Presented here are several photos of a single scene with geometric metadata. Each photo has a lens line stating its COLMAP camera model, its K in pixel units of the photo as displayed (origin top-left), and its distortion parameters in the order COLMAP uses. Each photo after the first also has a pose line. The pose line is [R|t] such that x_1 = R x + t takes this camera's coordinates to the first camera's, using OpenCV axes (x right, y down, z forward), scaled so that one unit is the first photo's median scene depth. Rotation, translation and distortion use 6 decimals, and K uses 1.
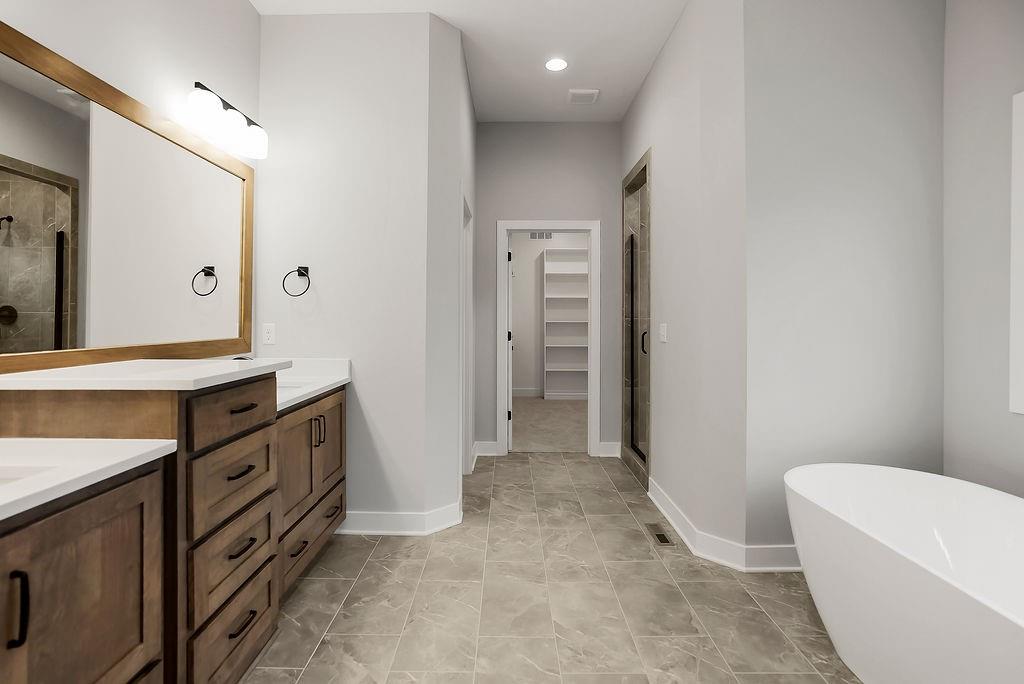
lens RADIAL K [[473.9, 0, 512.3], [0, 473.9, 333.8], [0, 0, 1]] dist [-0.045864, 0.025271]
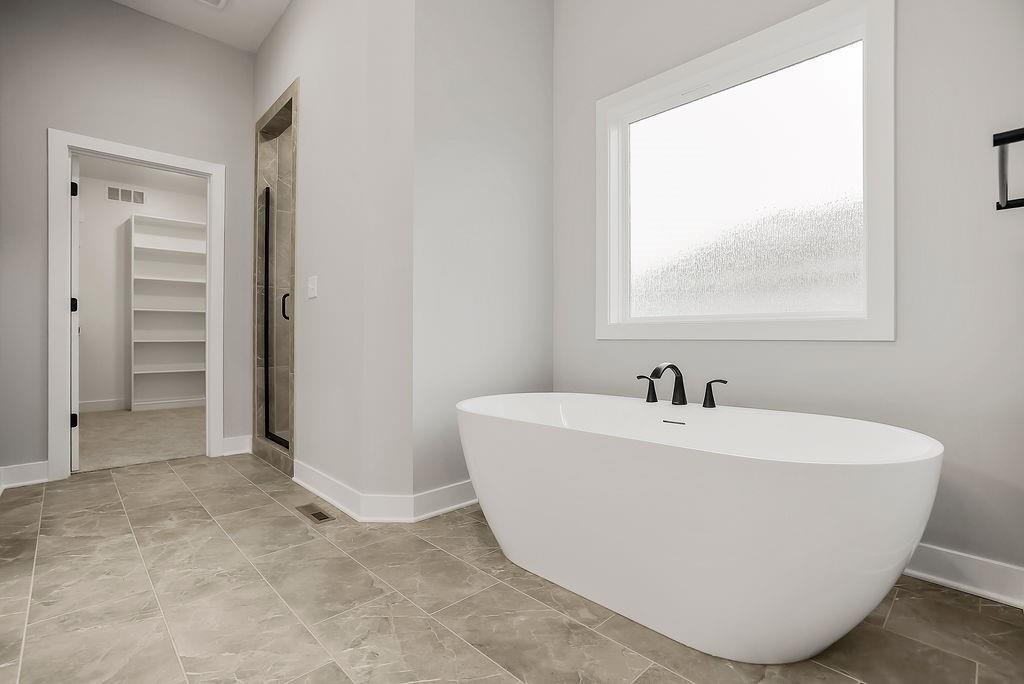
lens RADIAL K [[473.9, 0, 512.3], [0, 473.9, 333.8], [0, 0, 1]] dist [-0.045864, 0.025271]
pose [[0.725733, -0.000070, 0.687976, -0.014014], [0.004638, 0.999978, -0.004791, 0.094518], [-0.687961, 0.006668, 0.725717, 0.114019]]
